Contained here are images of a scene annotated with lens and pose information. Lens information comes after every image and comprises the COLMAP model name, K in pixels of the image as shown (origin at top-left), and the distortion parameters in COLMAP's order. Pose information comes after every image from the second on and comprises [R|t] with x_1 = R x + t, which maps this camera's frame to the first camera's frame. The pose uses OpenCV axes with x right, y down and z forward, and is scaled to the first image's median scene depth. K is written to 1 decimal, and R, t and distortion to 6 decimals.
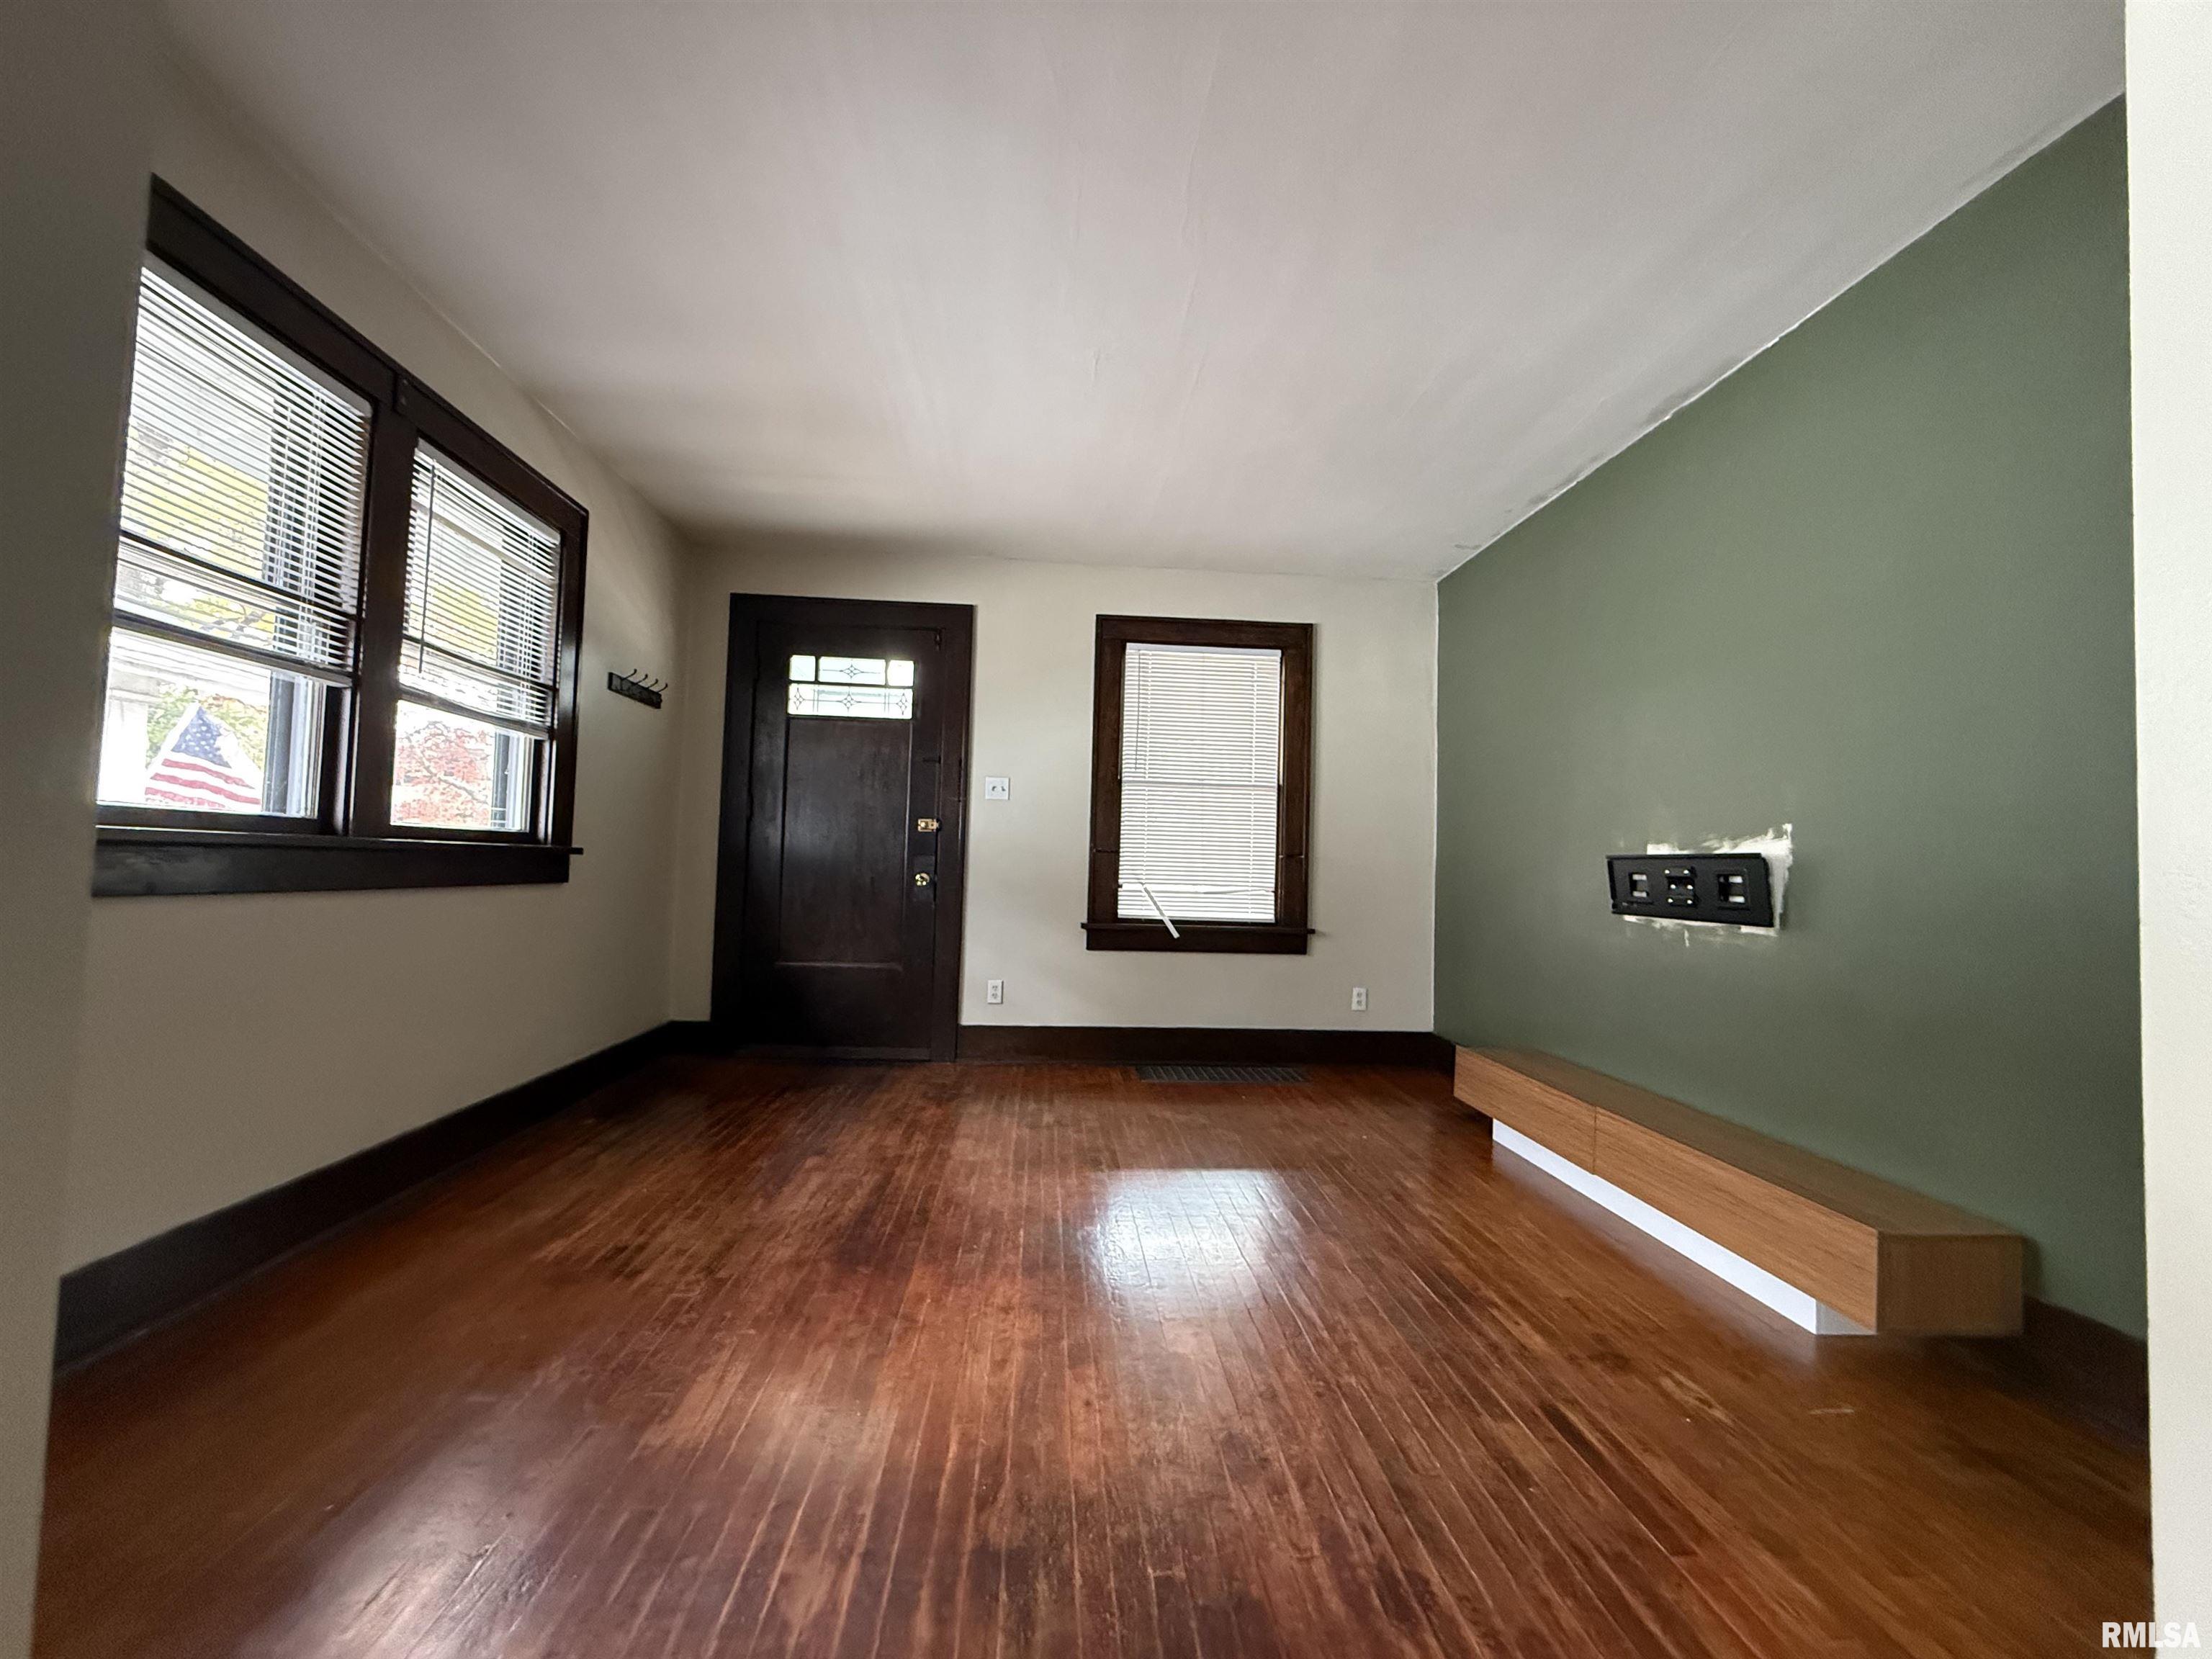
lens RADIAL K [[879.7, 0, 1106.0], [0, 879.7, 829.5], [0, 0, 1]] dist [-0.001816, 0.000045]
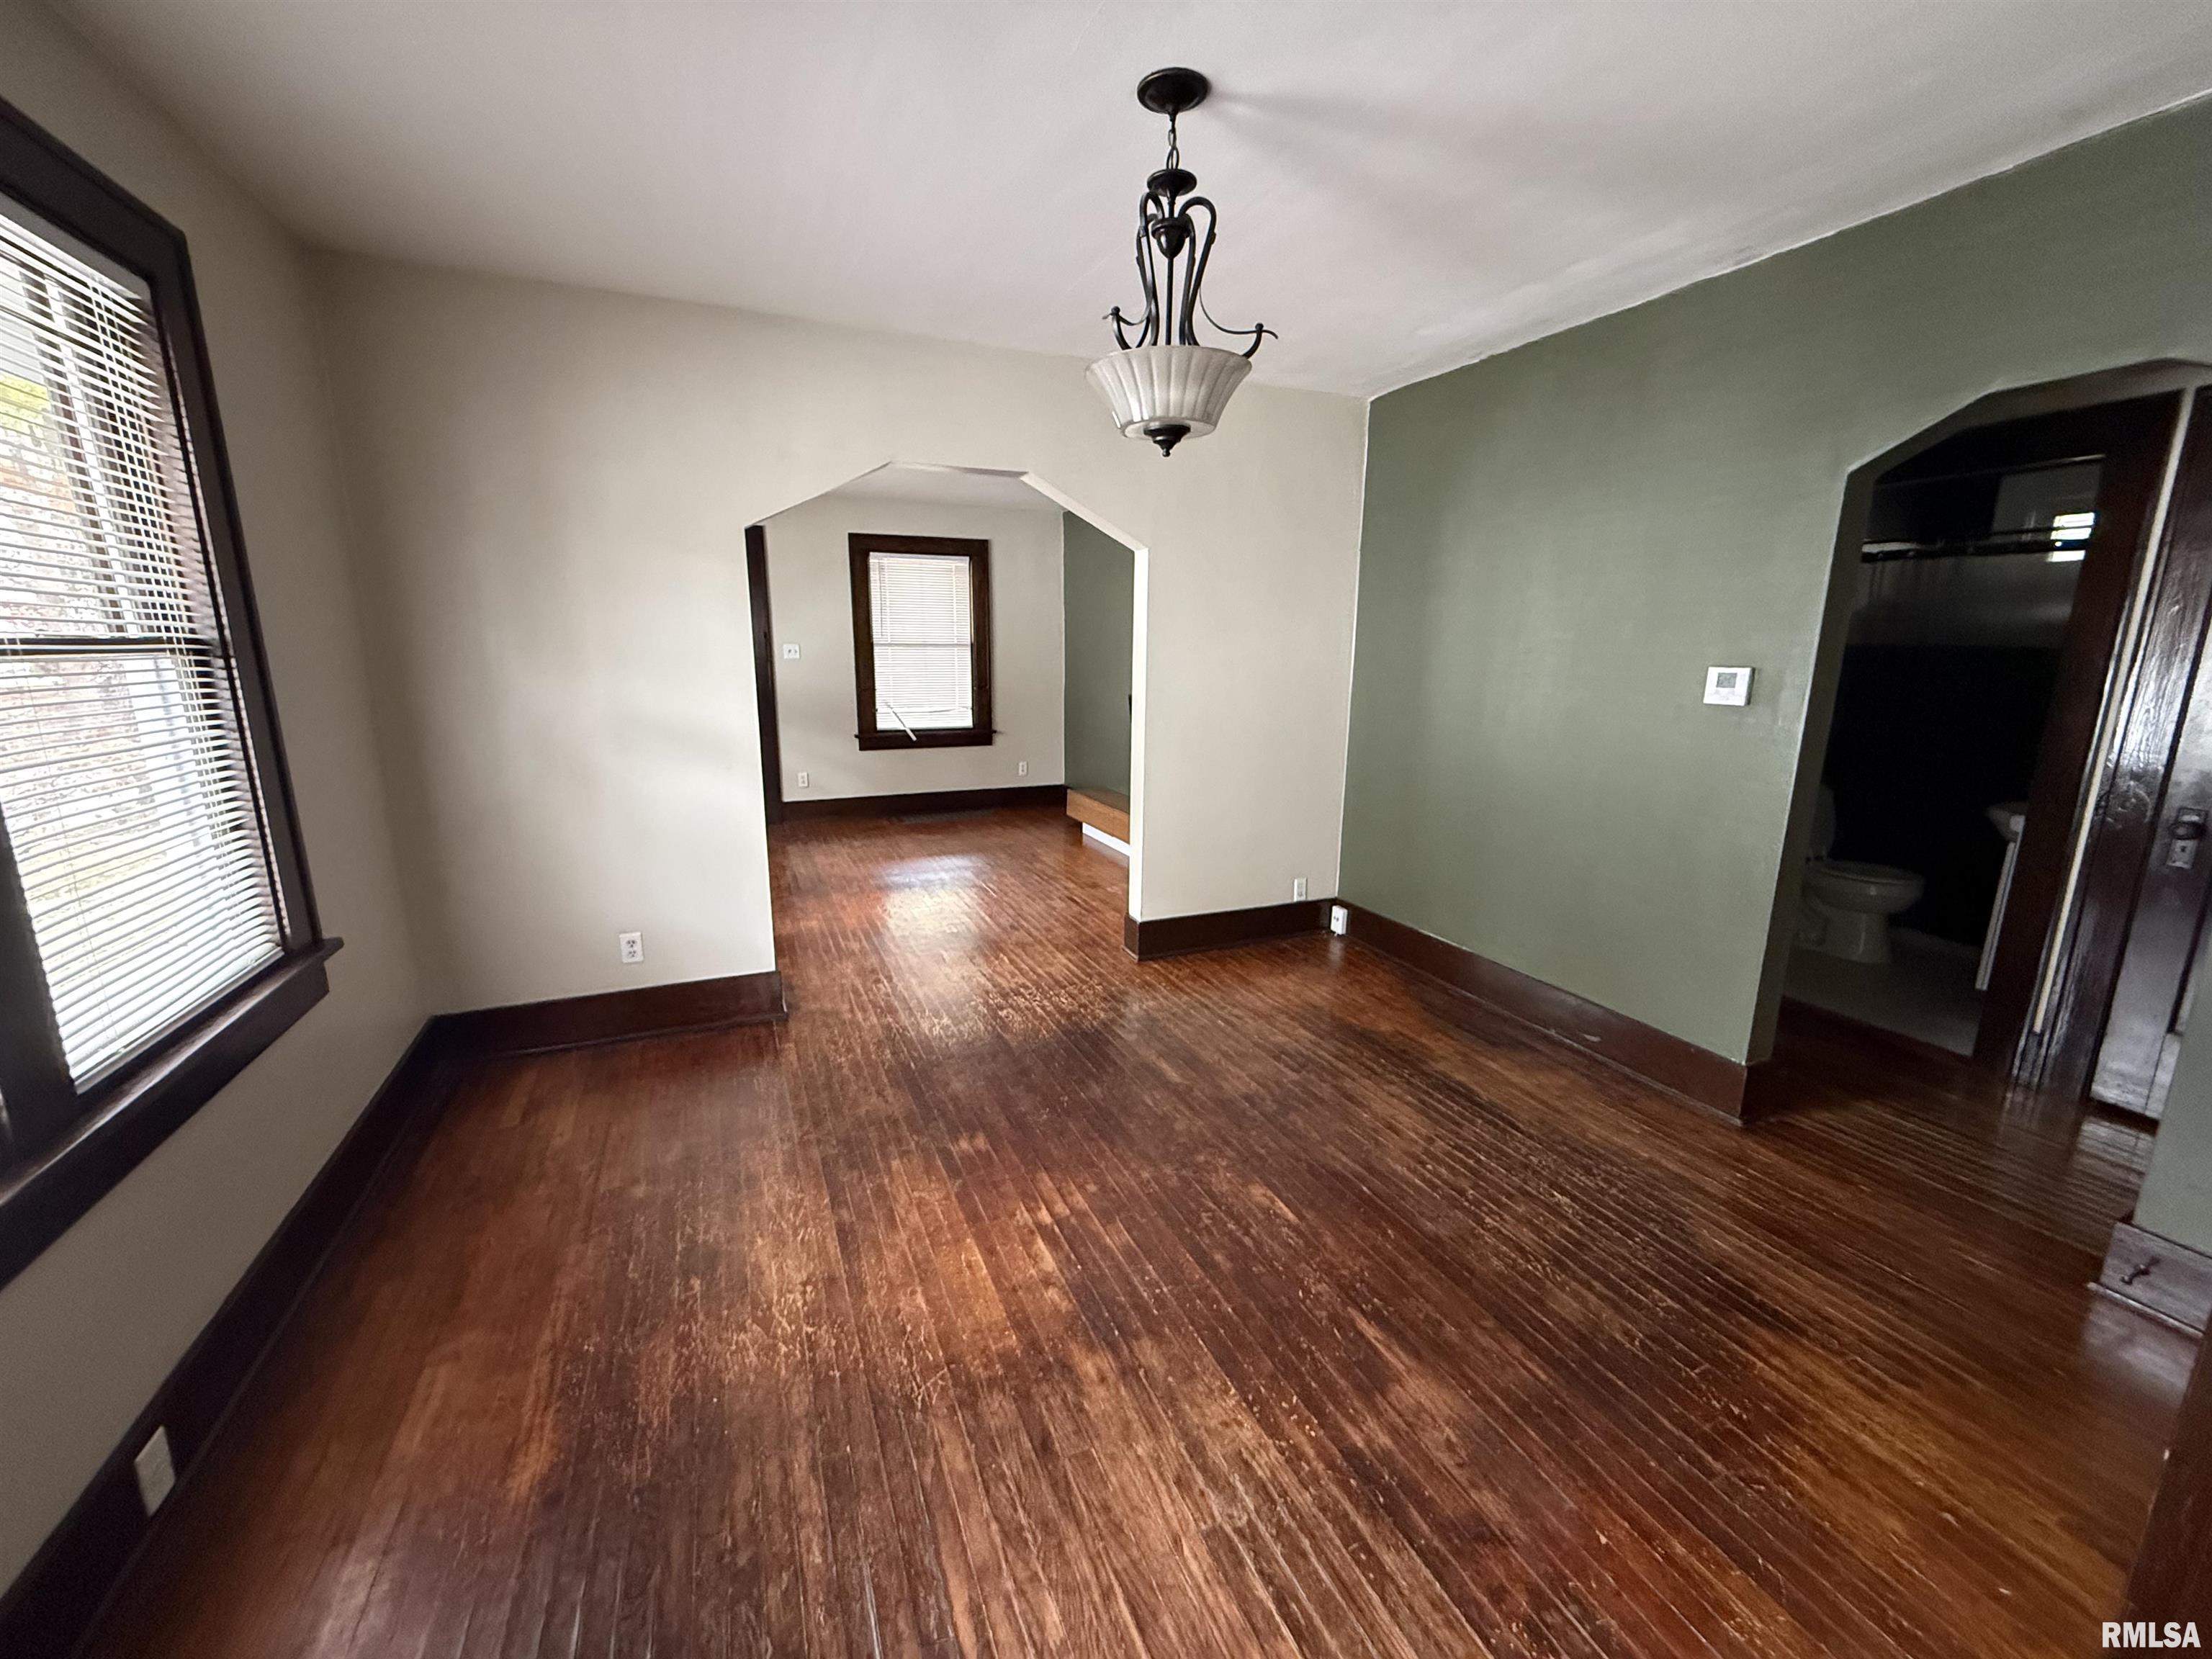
lens RADIAL K [[879.7, 0, 1106.0], [0, 879.7, 829.5], [0, 0, 1]] dist [-0.001816, 0.000045]
pose [[0.942222, -0.091847, 0.322152, -0.172513], [0.006859, 0.966767, 0.255568, -0.180112], [-0.334919, -0.238592, 0.911539, -0.895577]]
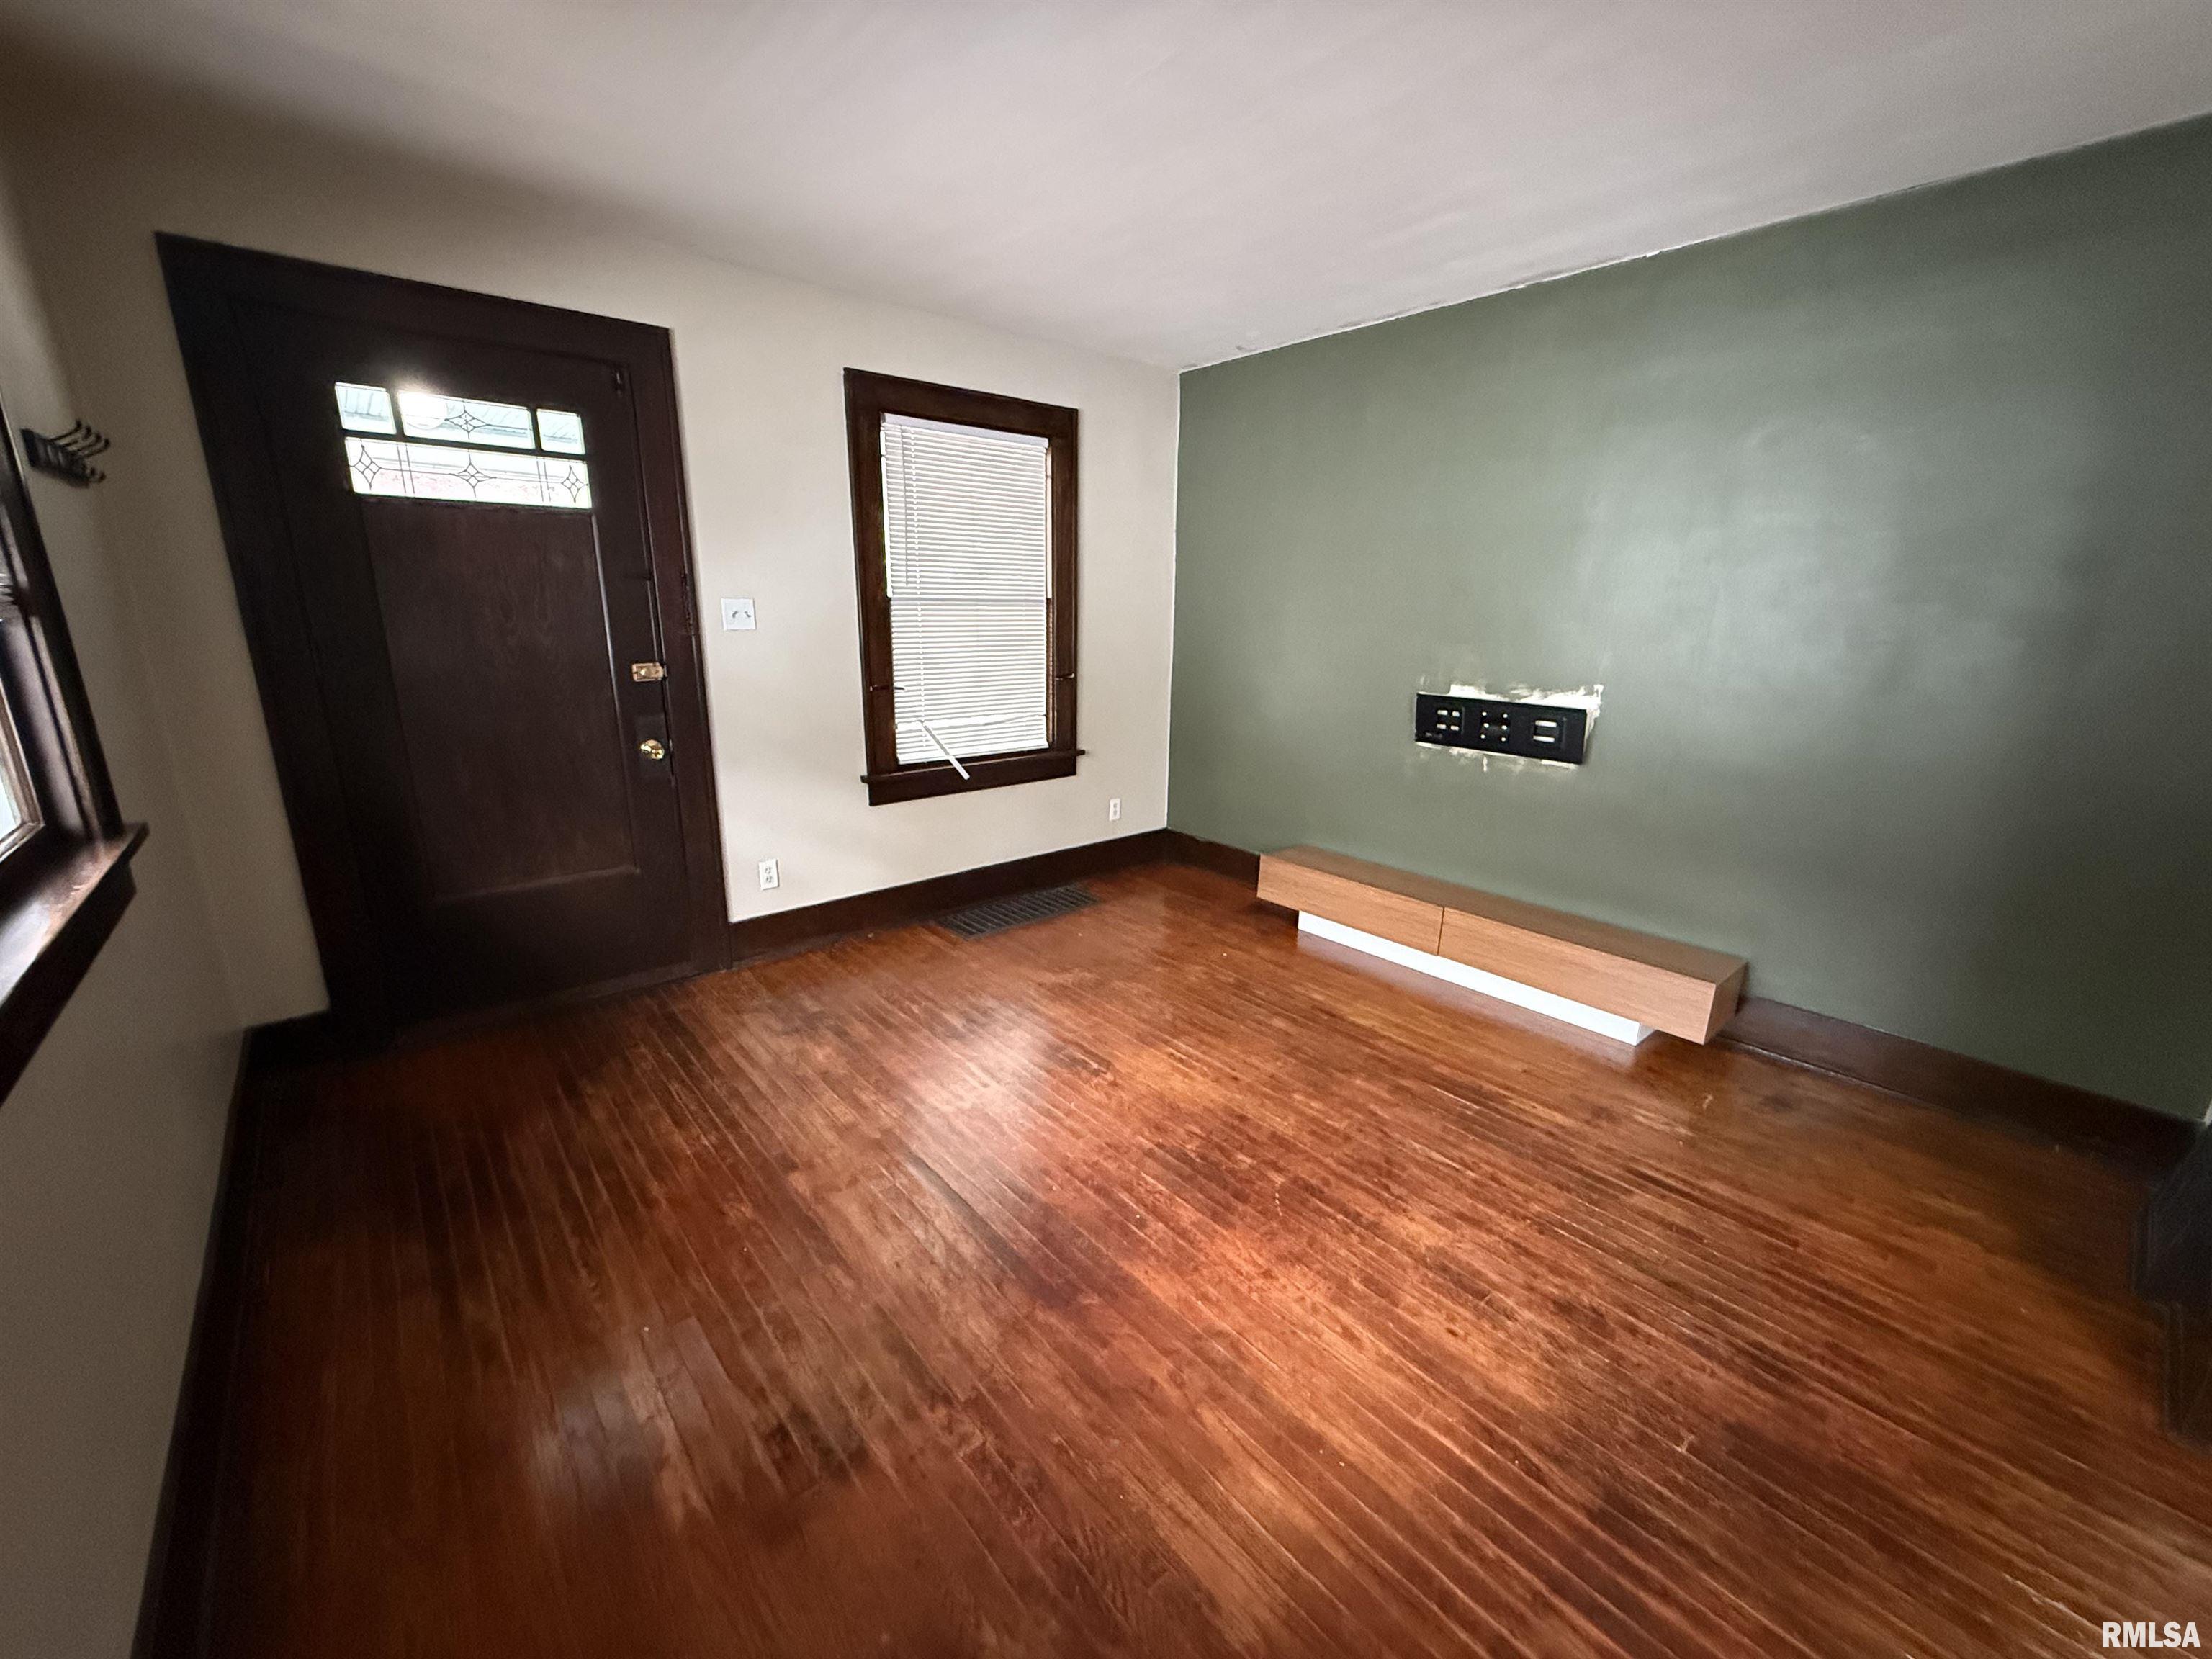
lens RADIAL K [[879.7, 0, 1106.0], [0, 879.7, 829.5], [0, 0, 1]] dist [-0.001816, 0.000045]
pose [[0.803336, -0.168446, 0.571207, -0.434265], [-0.014969, 0.953149, 0.302131, -0.134942], [-0.595338, -0.251263, 0.763177, 0.278493]]
